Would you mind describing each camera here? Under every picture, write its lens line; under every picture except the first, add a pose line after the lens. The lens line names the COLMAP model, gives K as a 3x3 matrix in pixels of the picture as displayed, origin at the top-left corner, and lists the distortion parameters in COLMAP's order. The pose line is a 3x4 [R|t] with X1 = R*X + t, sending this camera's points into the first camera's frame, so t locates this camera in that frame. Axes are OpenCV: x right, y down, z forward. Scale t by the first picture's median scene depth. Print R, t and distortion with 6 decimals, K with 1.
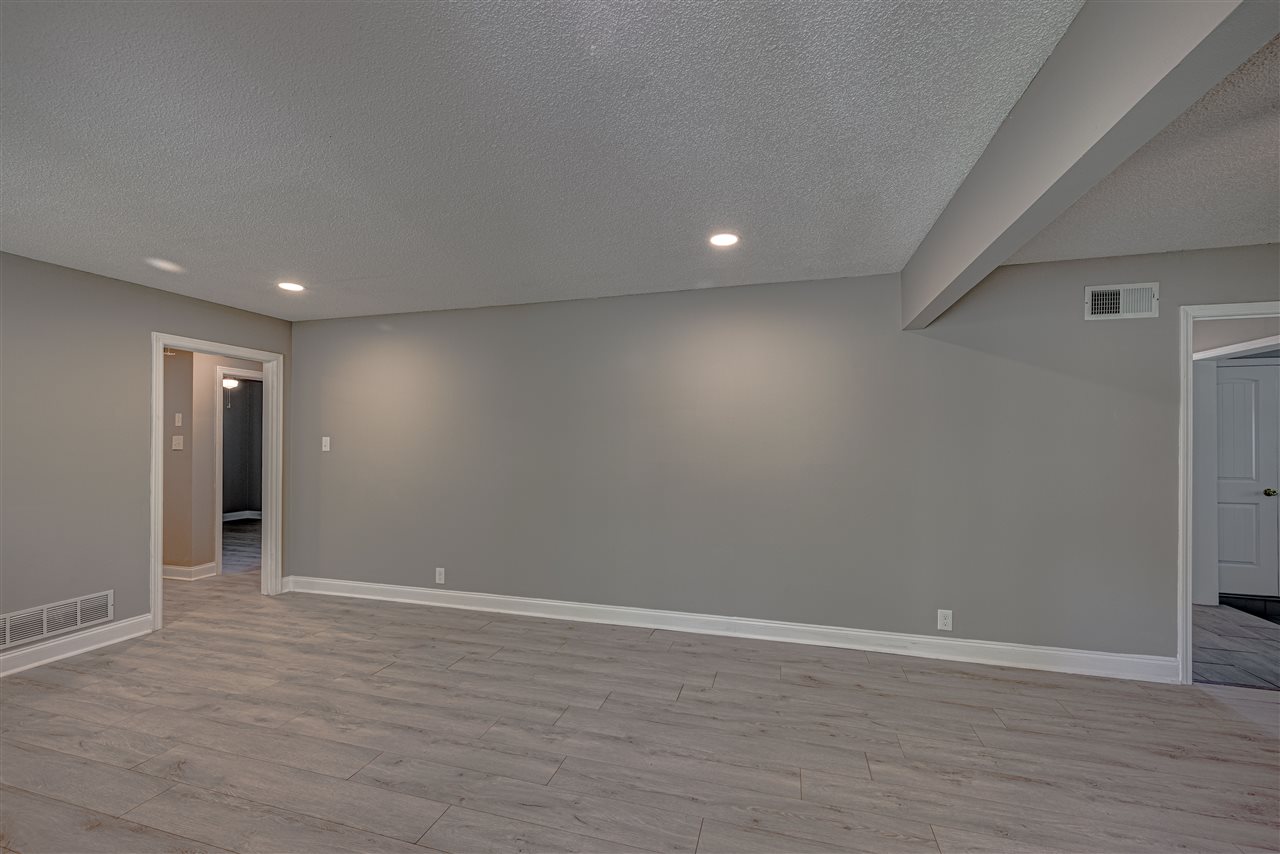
lens RADIAL K [[513.1, 0, 639.4], [0, 513.1, 443.5], [0, 0, 1]] dist [0.000512, 0.000327]
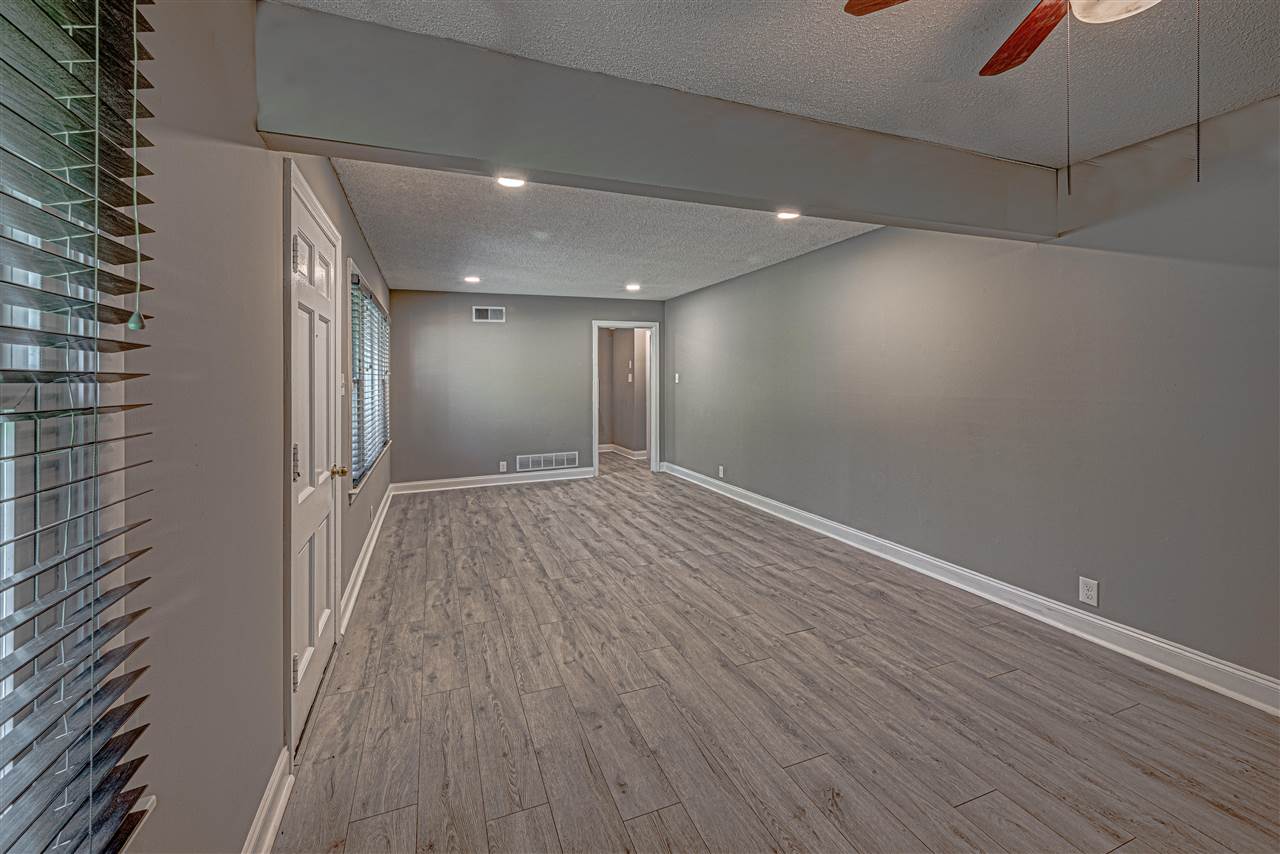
lens RADIAL K [[532.9, 0, 642.0], [0, 532.9, 375.2], [0, 0, 1]] dist [0.000825, 0.000057]
pose [[0.607261, -0.011188, -0.794423, 0.957125], [0.010589, 0.999926, -0.005988, 0.000713], [0.794432, -0.004776, 0.607335, -0.079448]]
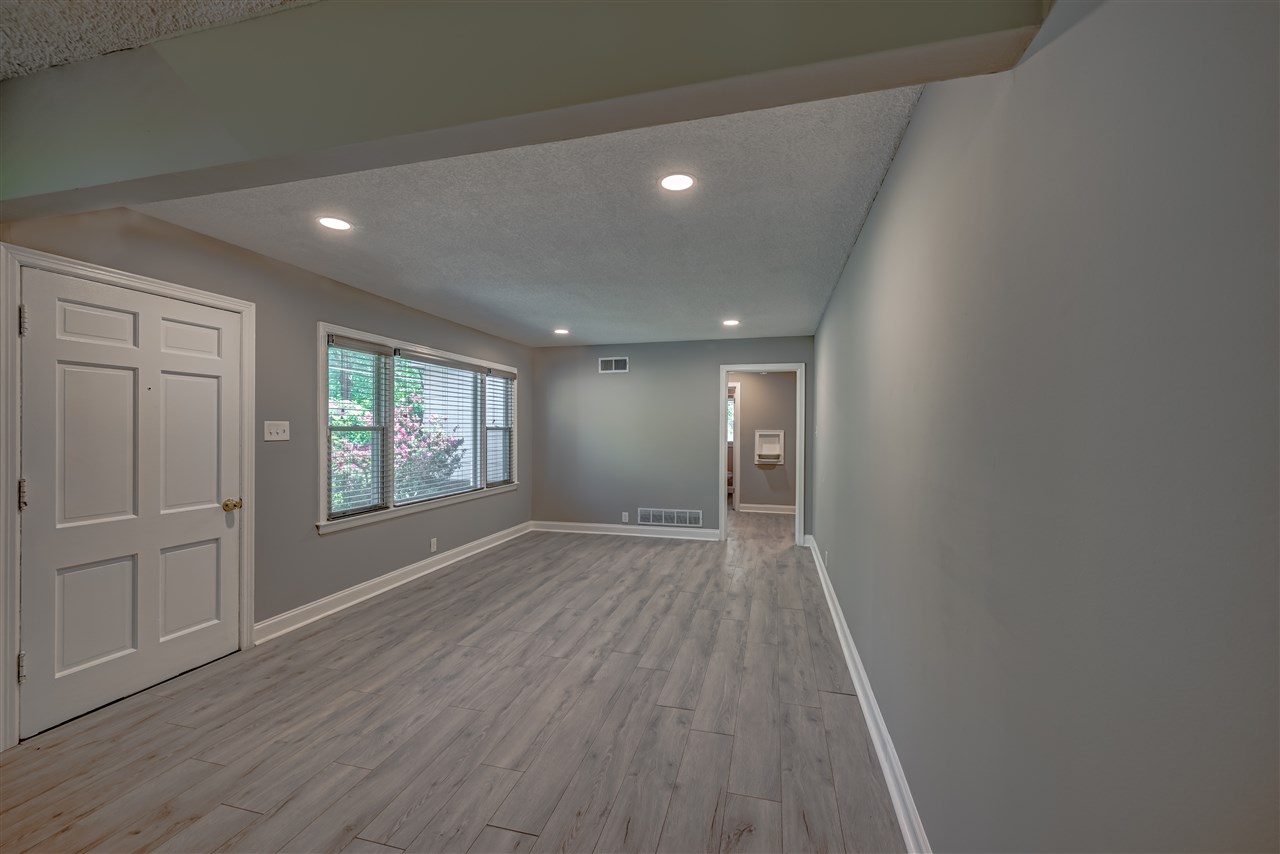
lens RADIAL K [[508.2, 0, 639.3], [0, 508.2, 431.0], [0, 0, 1]] dist [0.000778, 0.000016]
pose [[0.022043, 0.003070, -0.999752, 0.948380], [-0.007266, 0.999969, 0.002910, -0.002967], [0.999731, 0.007200, 0.022065, 0.894794]]
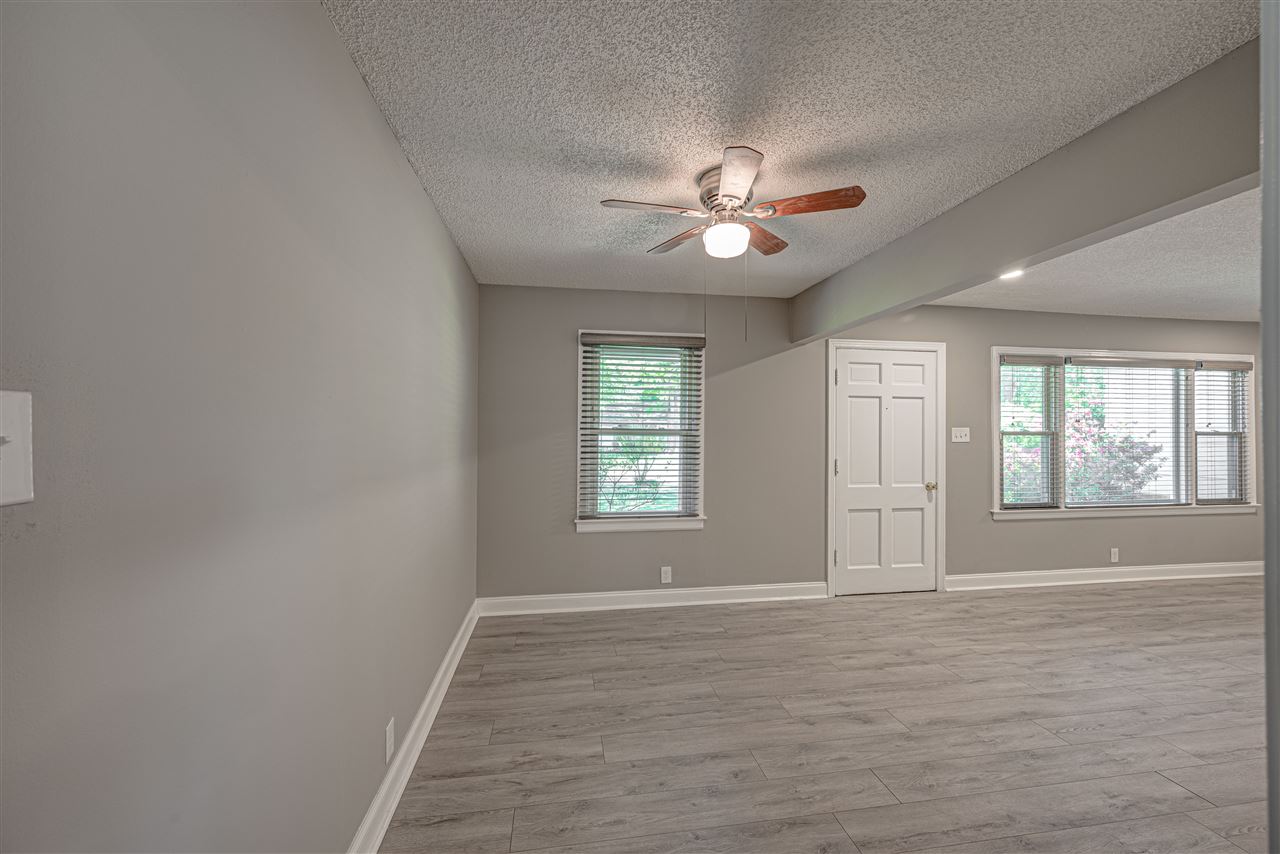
lens RADIAL K [[504.4, 0, 640.0], [0, 504.4, 427.0], [0, 0, 1]] dist [0.000378, 0.000212]
pose [[-0.905608, -0.007879, -0.424043, 1.301471], [-0.006210, 0.999967, -0.005317, -0.003753], [0.424071, -0.002181, -0.905626, 1.067823]]
